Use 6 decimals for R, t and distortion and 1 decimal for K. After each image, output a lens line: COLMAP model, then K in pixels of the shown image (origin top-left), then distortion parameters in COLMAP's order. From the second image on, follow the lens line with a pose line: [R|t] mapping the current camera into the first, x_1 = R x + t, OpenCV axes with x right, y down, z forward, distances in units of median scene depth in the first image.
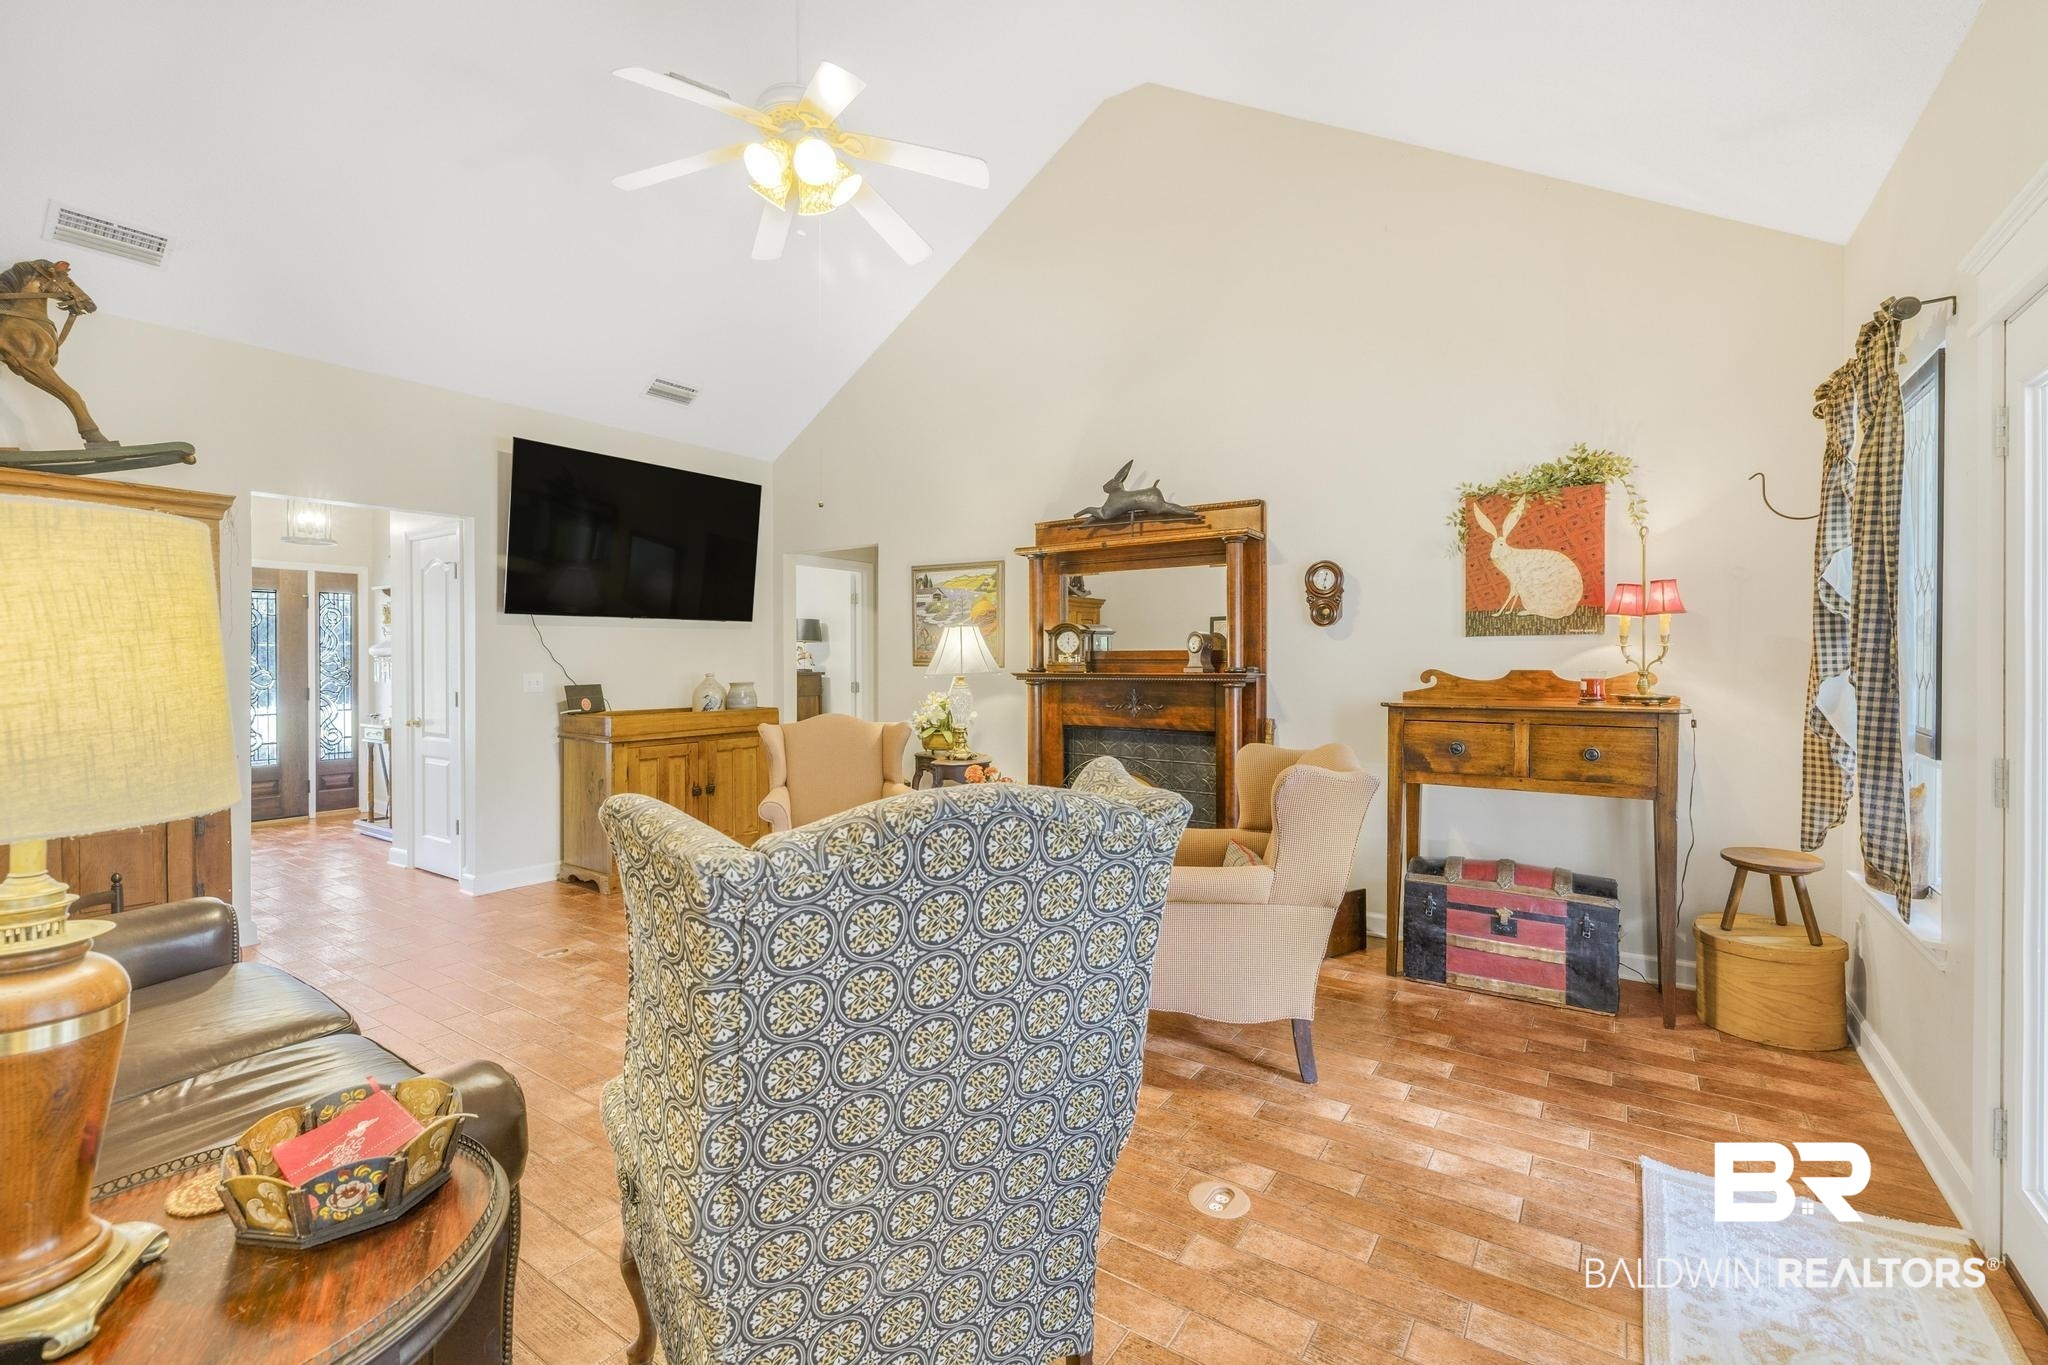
lens RADIAL K [[873.2, 0, 1008.8], [0, 873.2, 678.3], [0, 0, 1]] dist [0.003028, -0.000373]
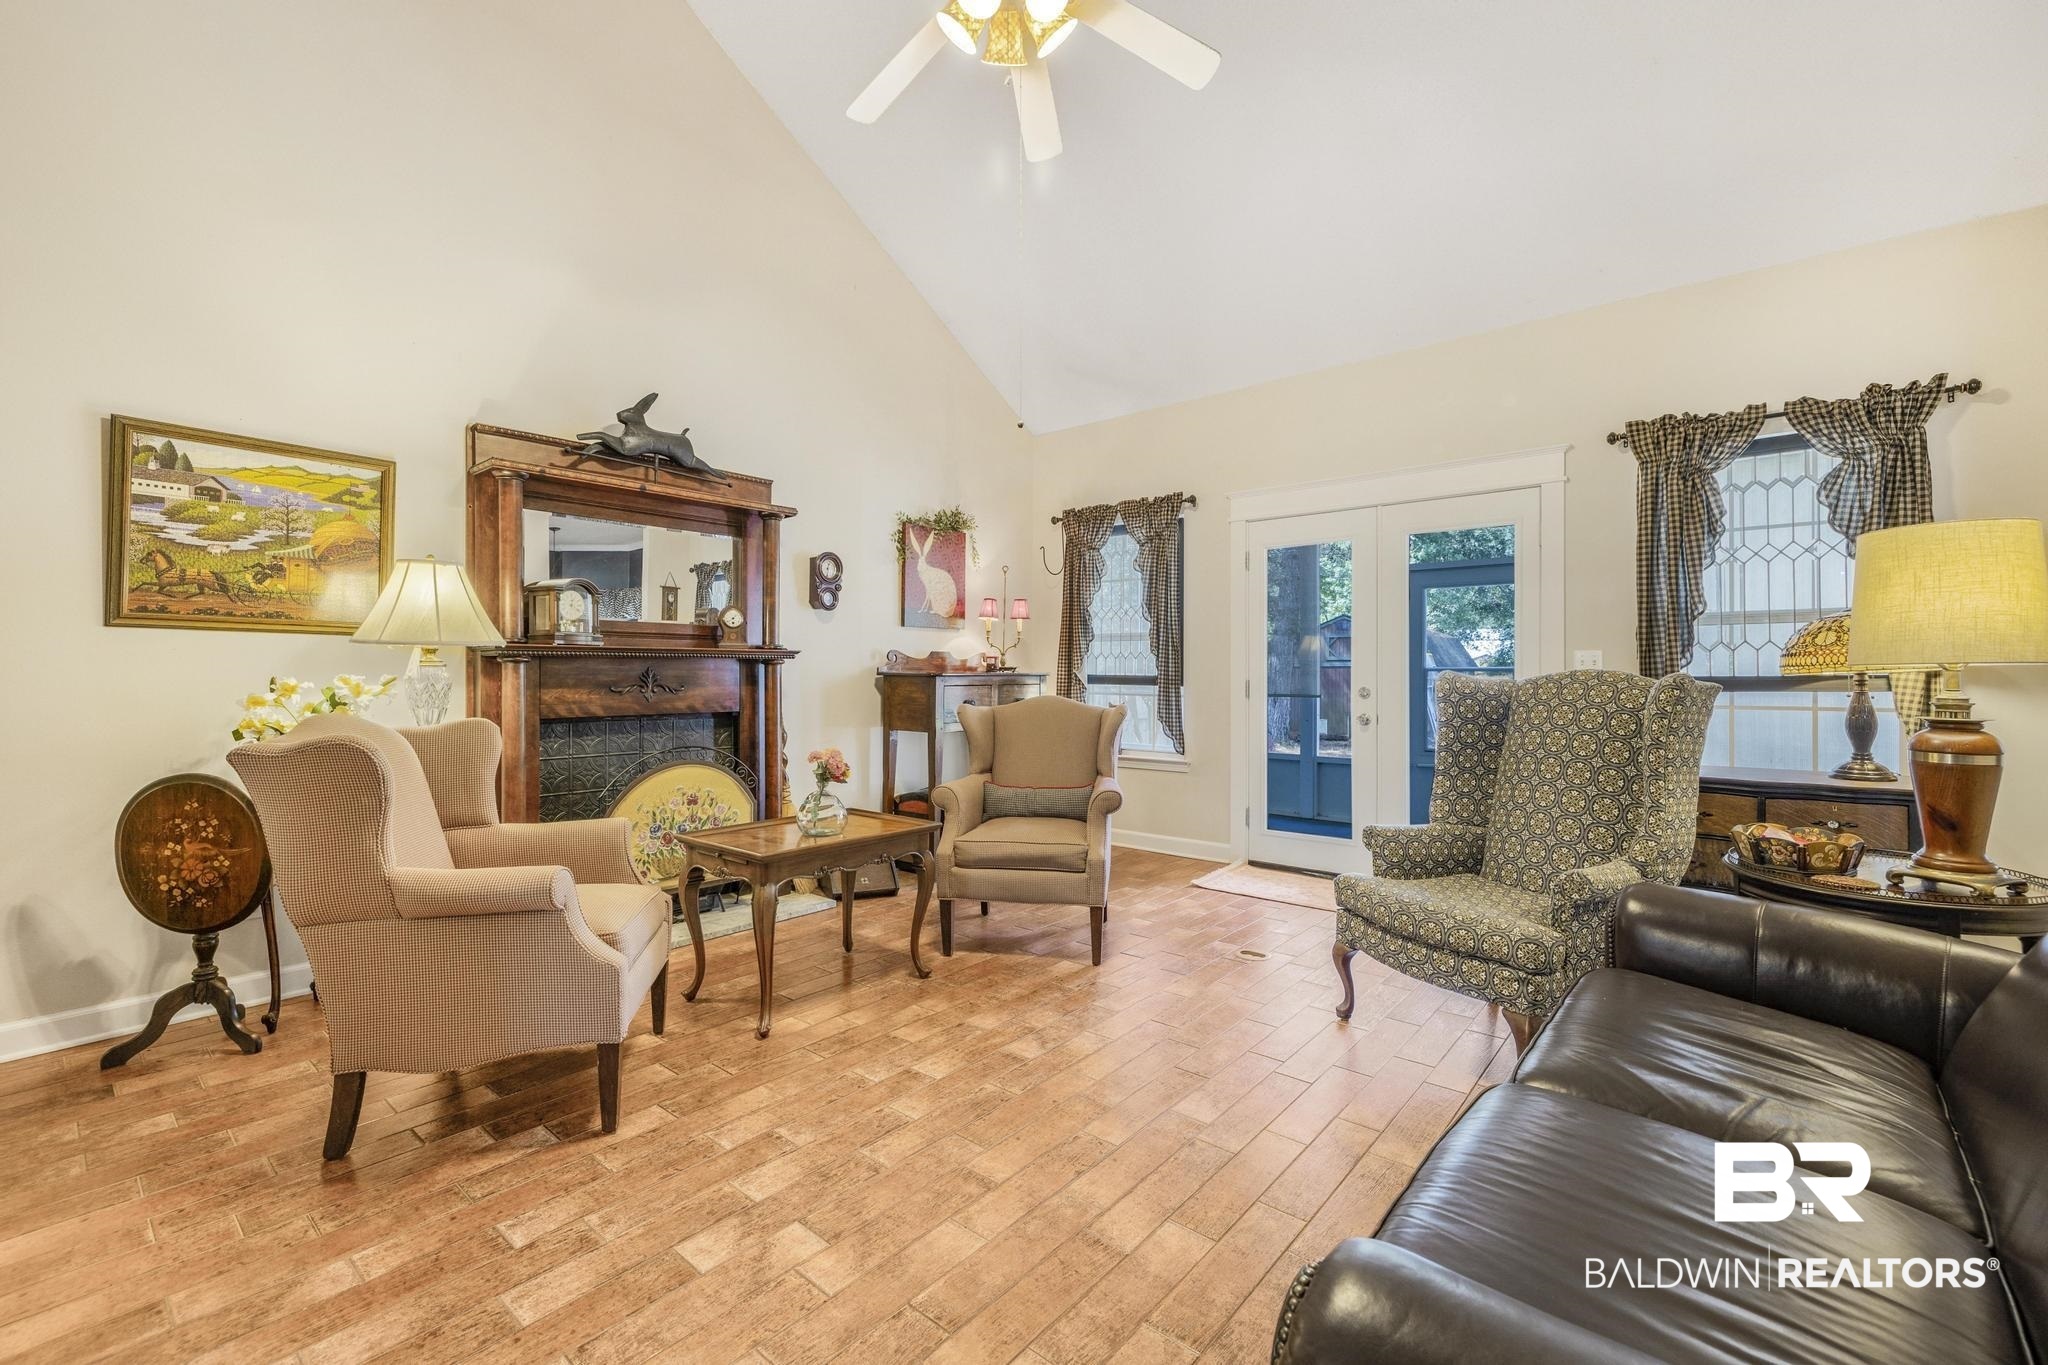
lens RADIAL K [[846.1, 0, 1024.0], [0, 846.1, 682.5], [0, 0, 1]] dist [-0.001558, -0.000034]
pose [[0.100683, -0.020779, 0.994702, -0.643330], [0.006498, 0.999774, 0.020227, 0.012604], [-0.994897, 0.004427, 0.100795, 0.579823]]
